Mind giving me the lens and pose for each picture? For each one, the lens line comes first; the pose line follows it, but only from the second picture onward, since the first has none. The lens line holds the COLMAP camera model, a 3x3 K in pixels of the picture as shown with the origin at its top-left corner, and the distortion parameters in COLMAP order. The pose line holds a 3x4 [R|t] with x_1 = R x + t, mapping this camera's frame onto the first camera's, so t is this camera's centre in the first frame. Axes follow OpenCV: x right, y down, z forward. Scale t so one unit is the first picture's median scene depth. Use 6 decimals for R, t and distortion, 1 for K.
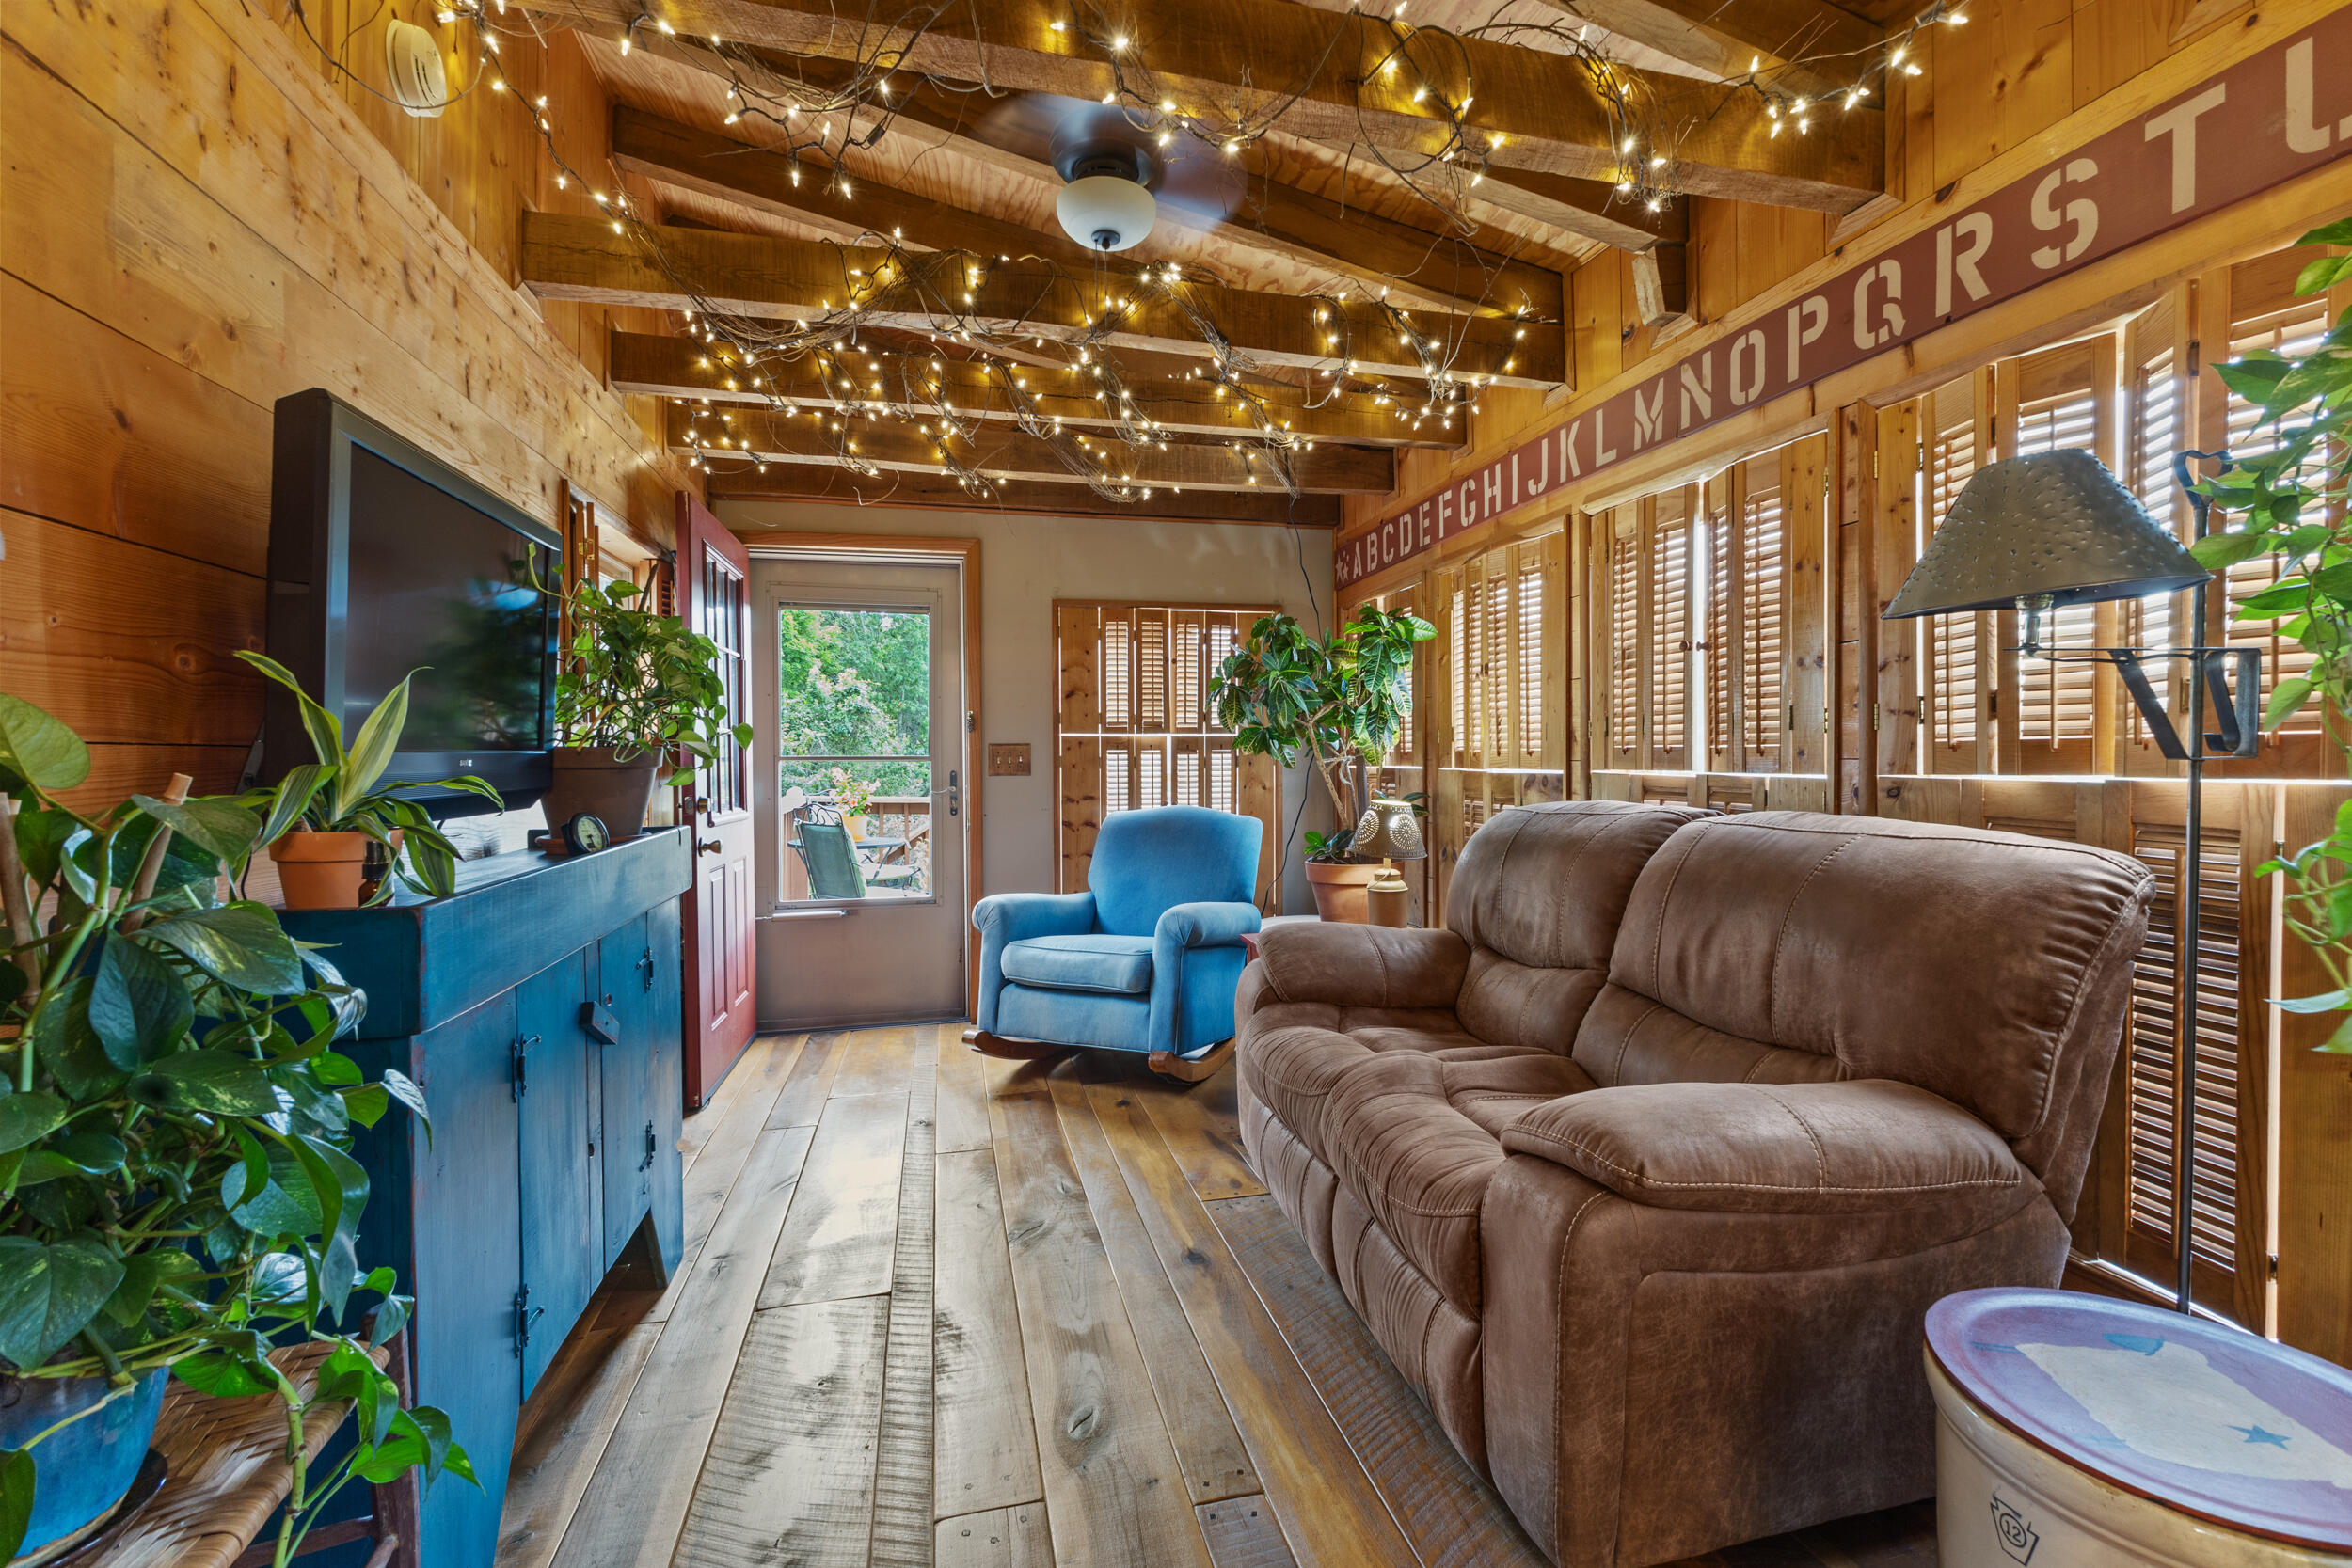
lens RADIAL K [[1012.6, 0, 1182.5], [0, 1012.6, 783.6], [0, 0, 1]] dist [0.009756, -0.000849]
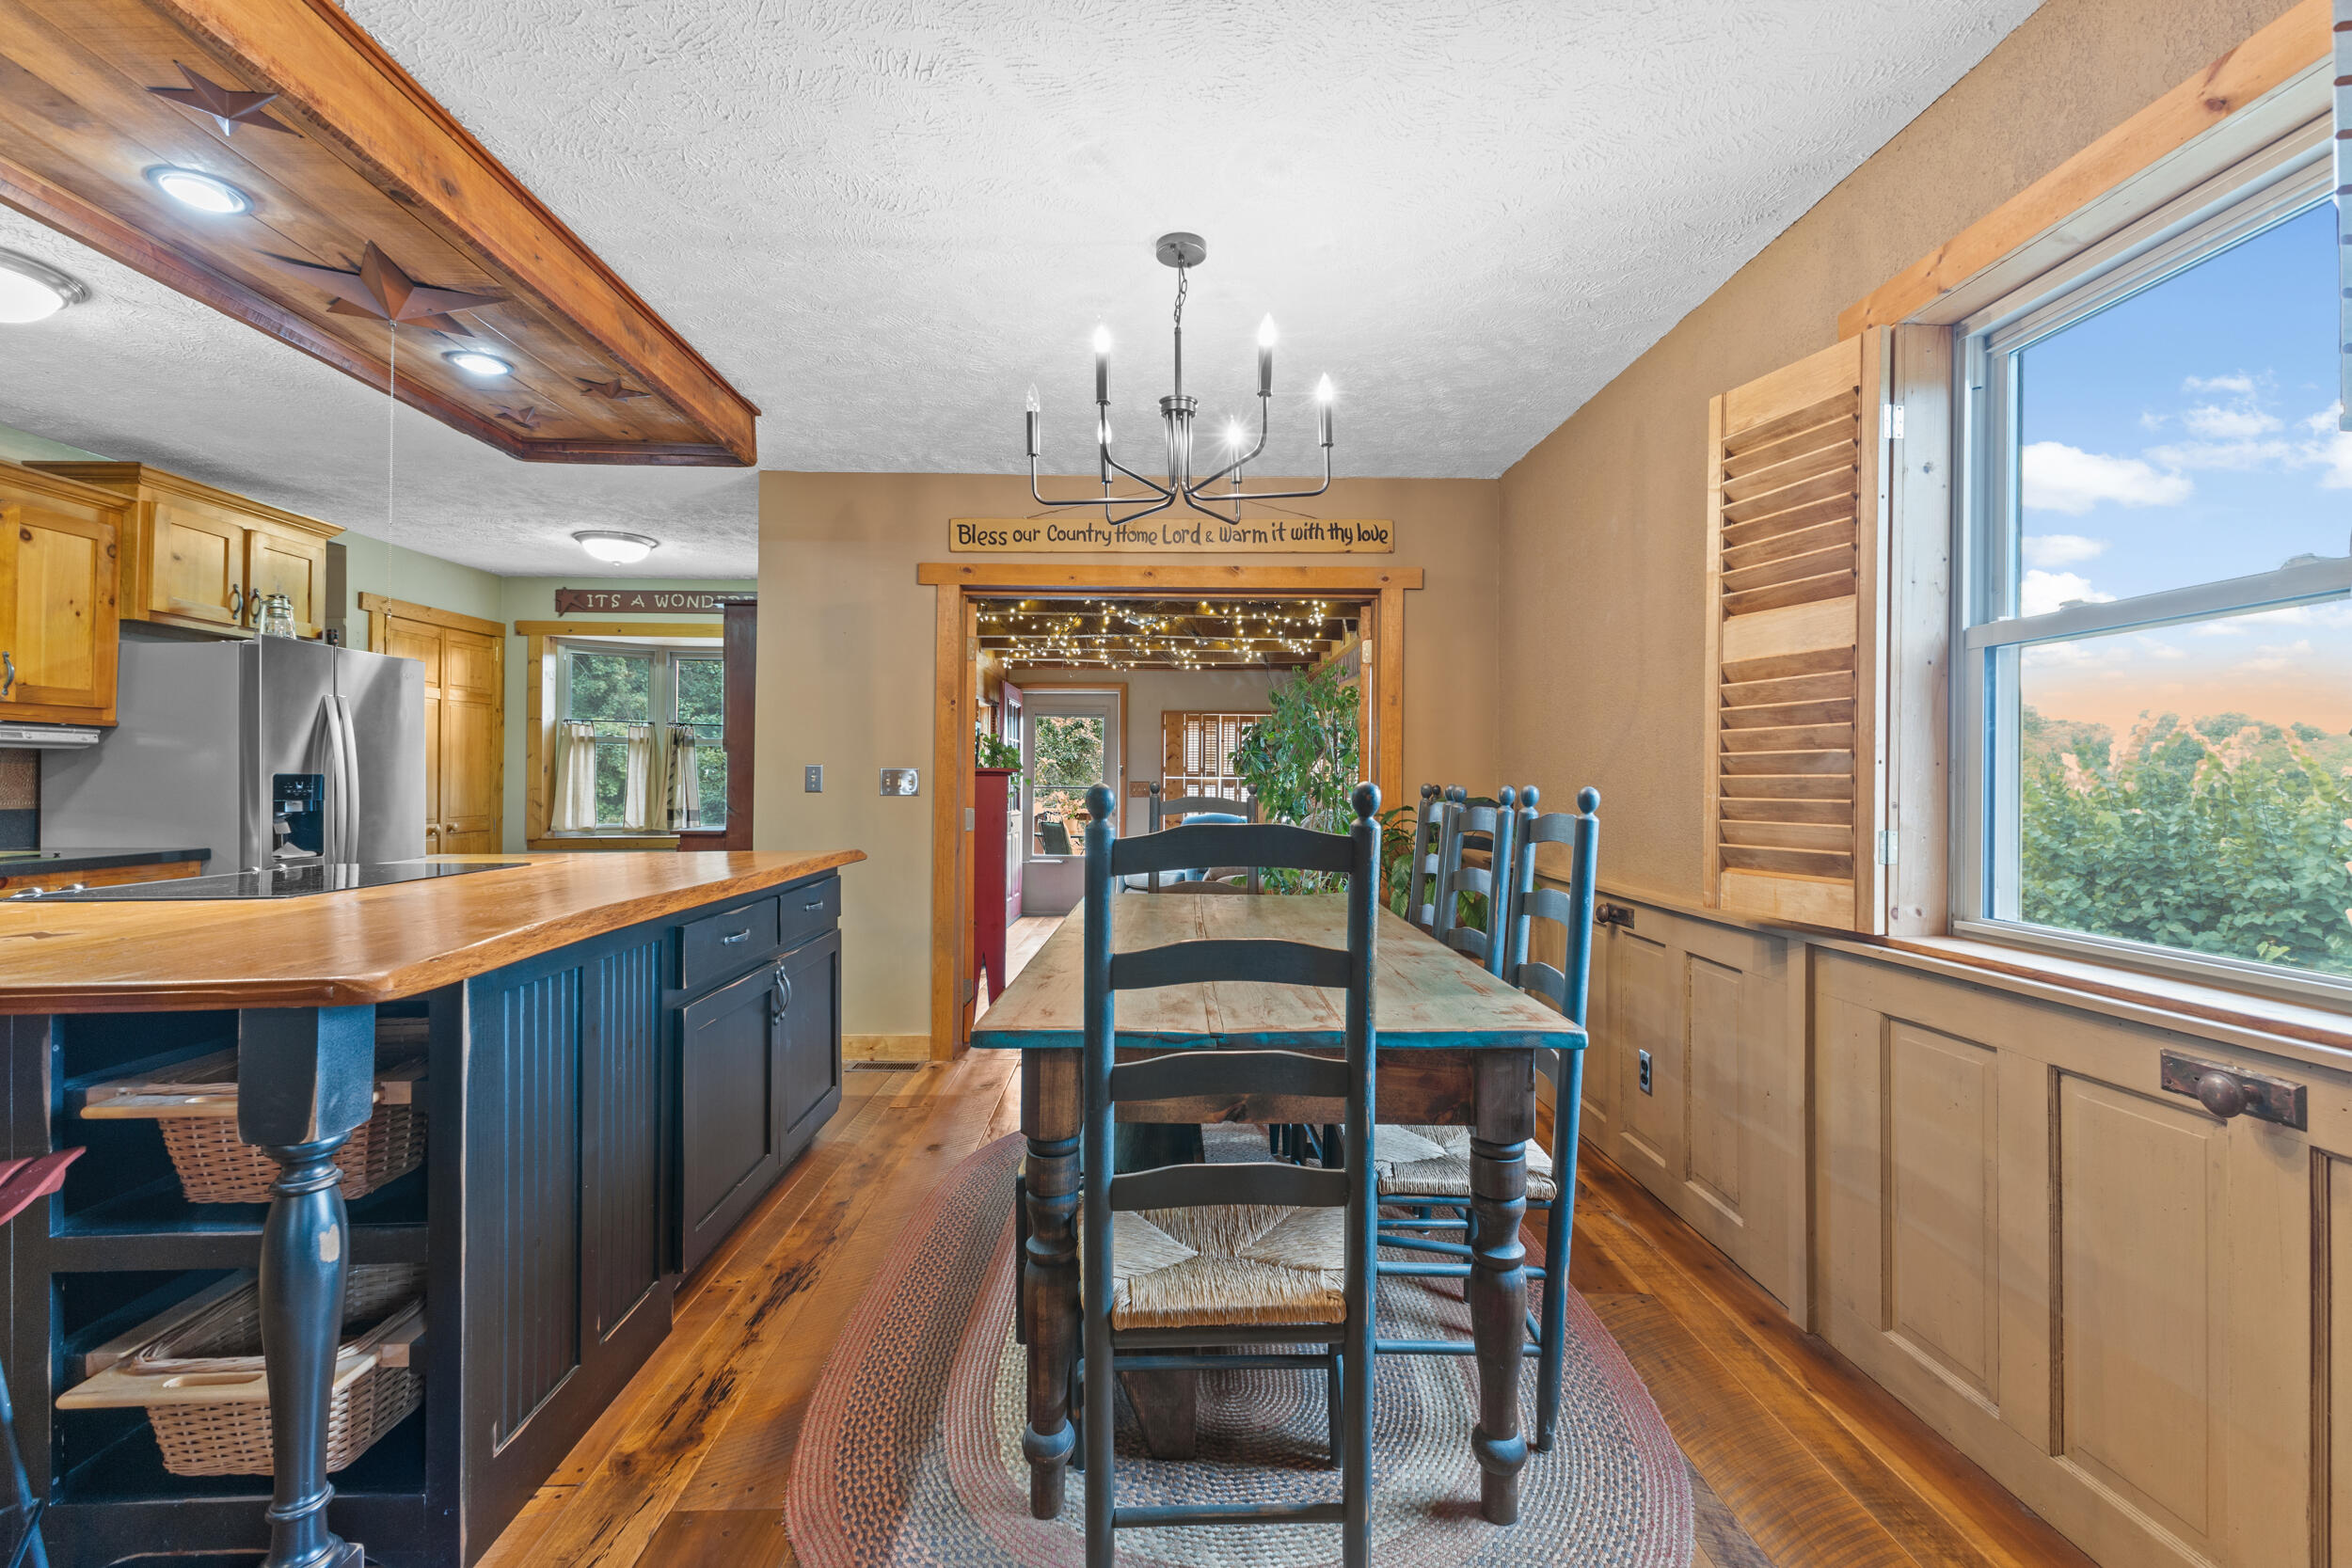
lens RADIAL K [[1014.4, 0, 1179.2], [0, 1014.4, 776.7], [0, 0, 1]] dist [0.009921, -0.000618]
pose [[0.976479, 0.010834, -0.215342, 0.509937], [-0.017392, 0.999440, -0.028582, 0.012064], [0.214912, 0.031655, 0.976120, -1.443644]]
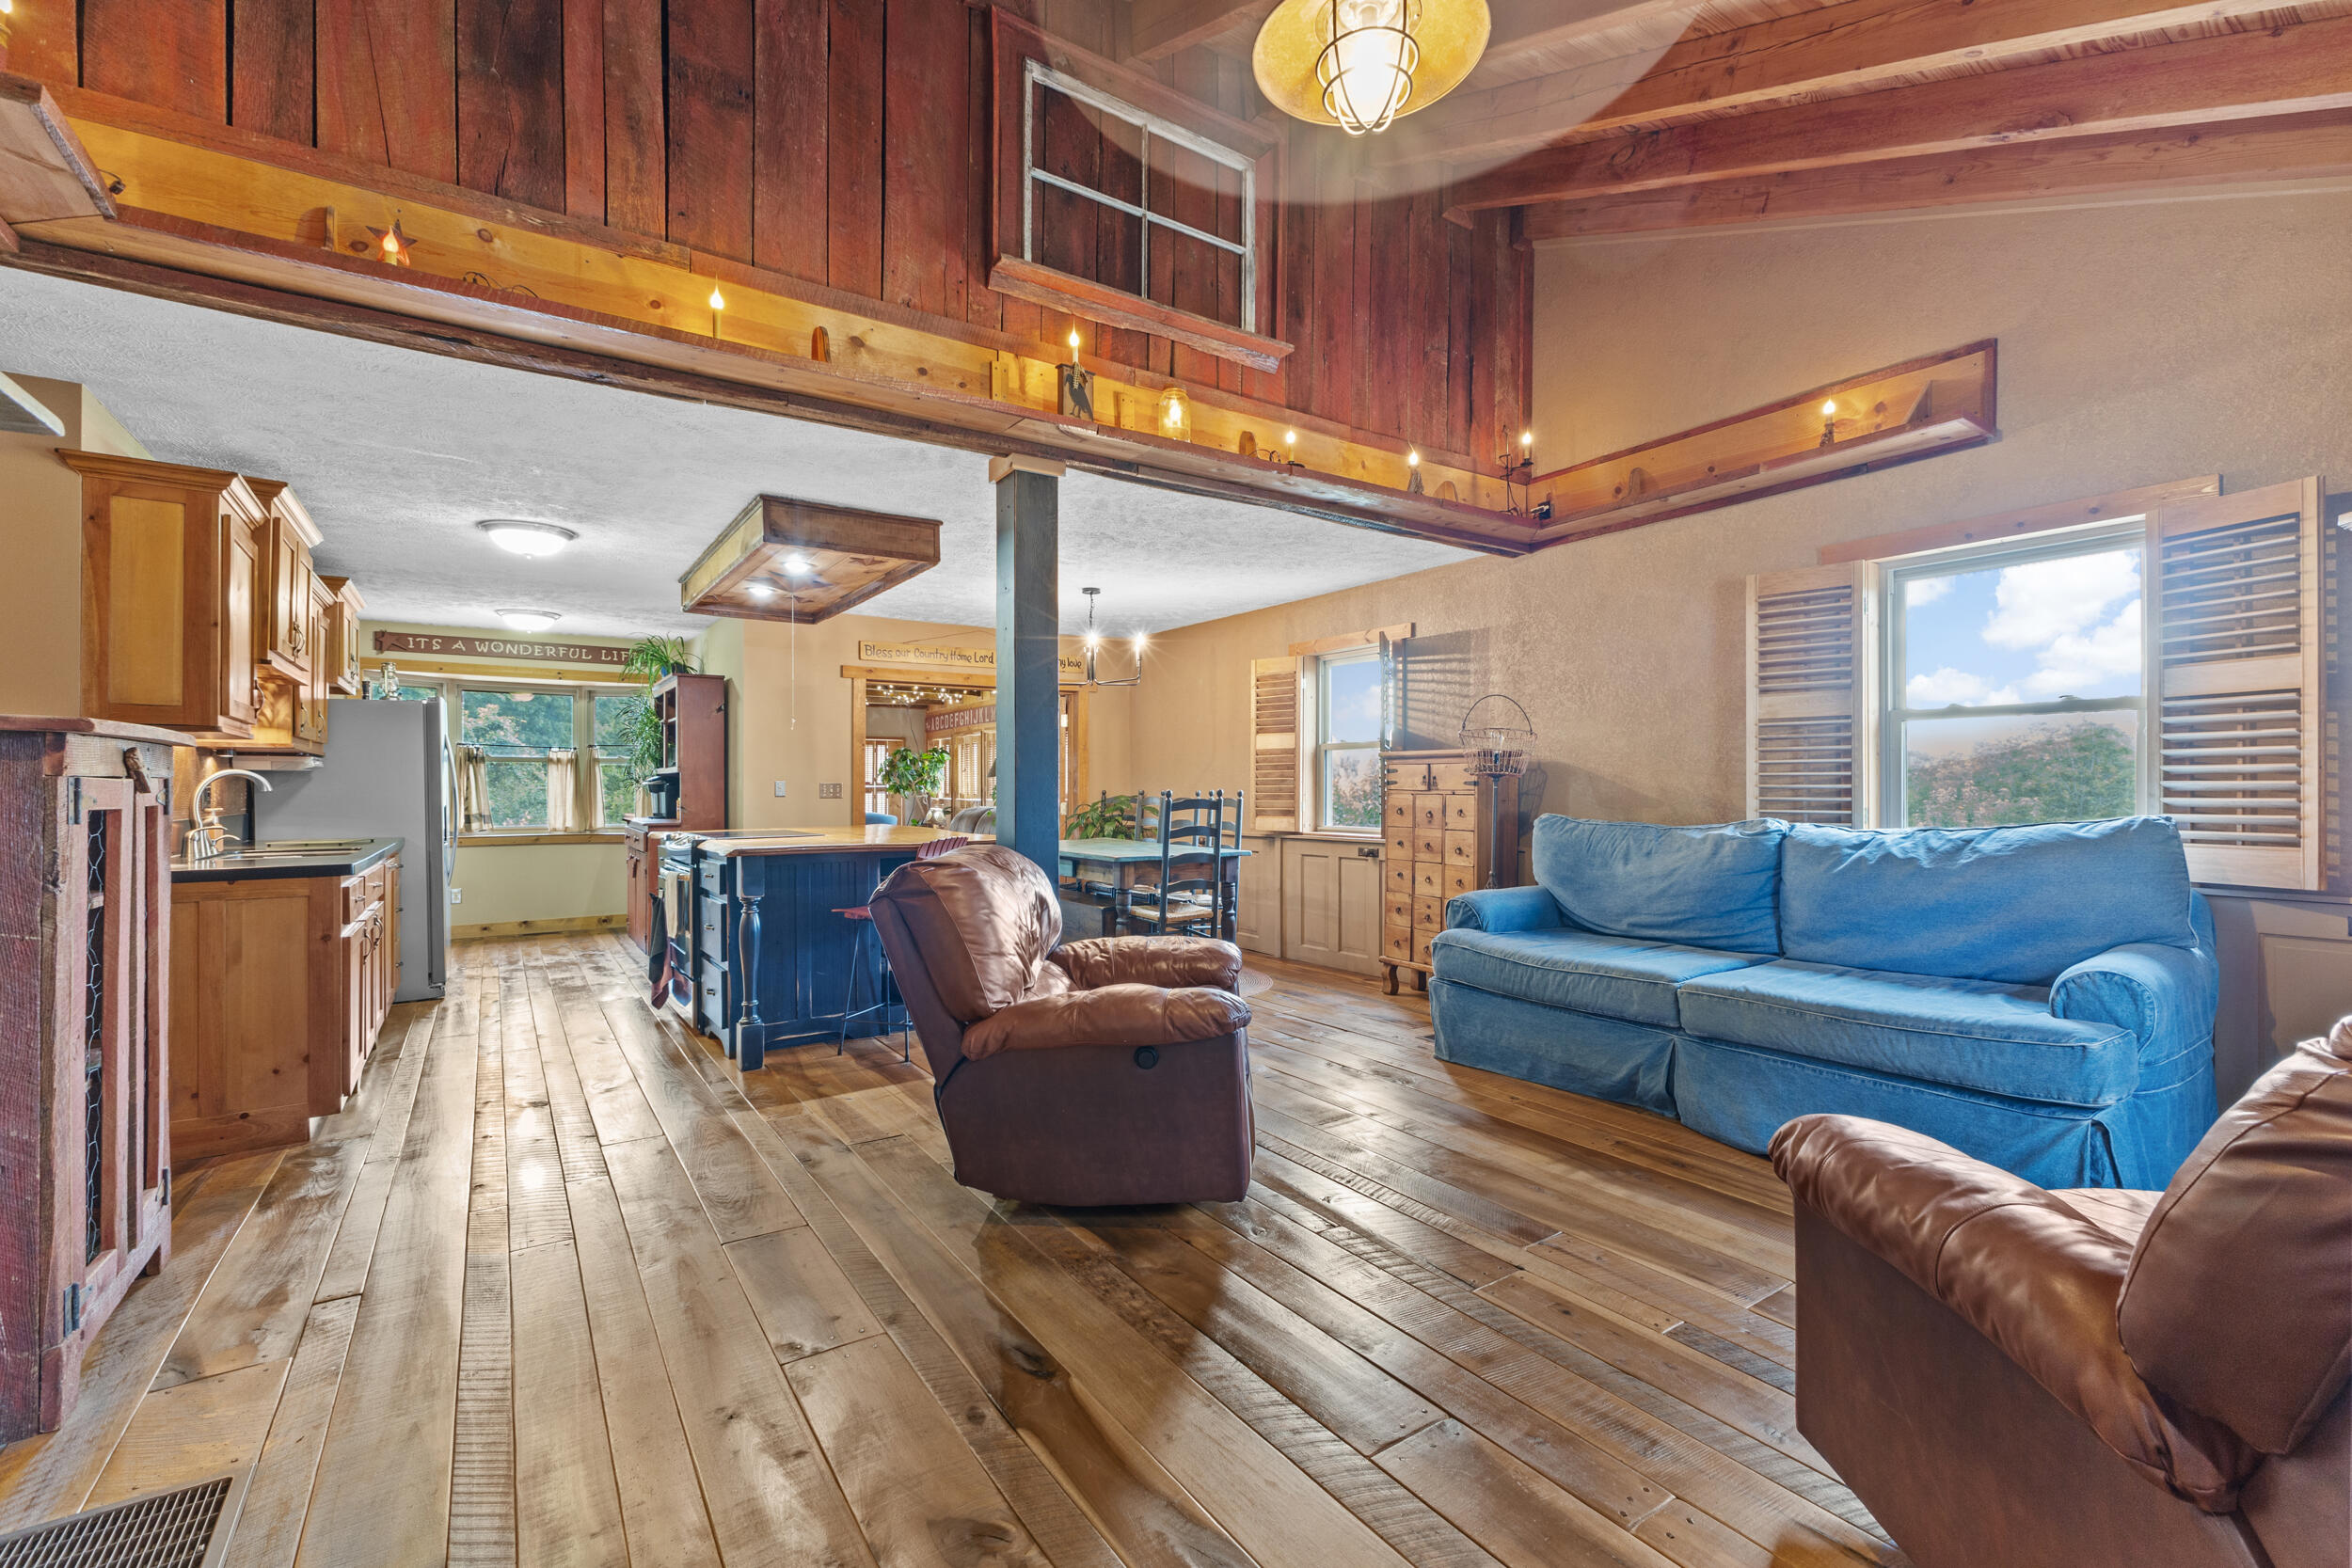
lens RADIAL K [[1012.6, 0, 1182.5], [0, 1012.6, 783.6], [0, 0, 1]] dist [0.009756, -0.000849]
pose [[0.938951, 0.007584, 0.343968, -0.207045], [0.003586, 0.999487, -0.031826, 0.050012], [-0.344033, 0.031117, 0.938442, -2.719389]]
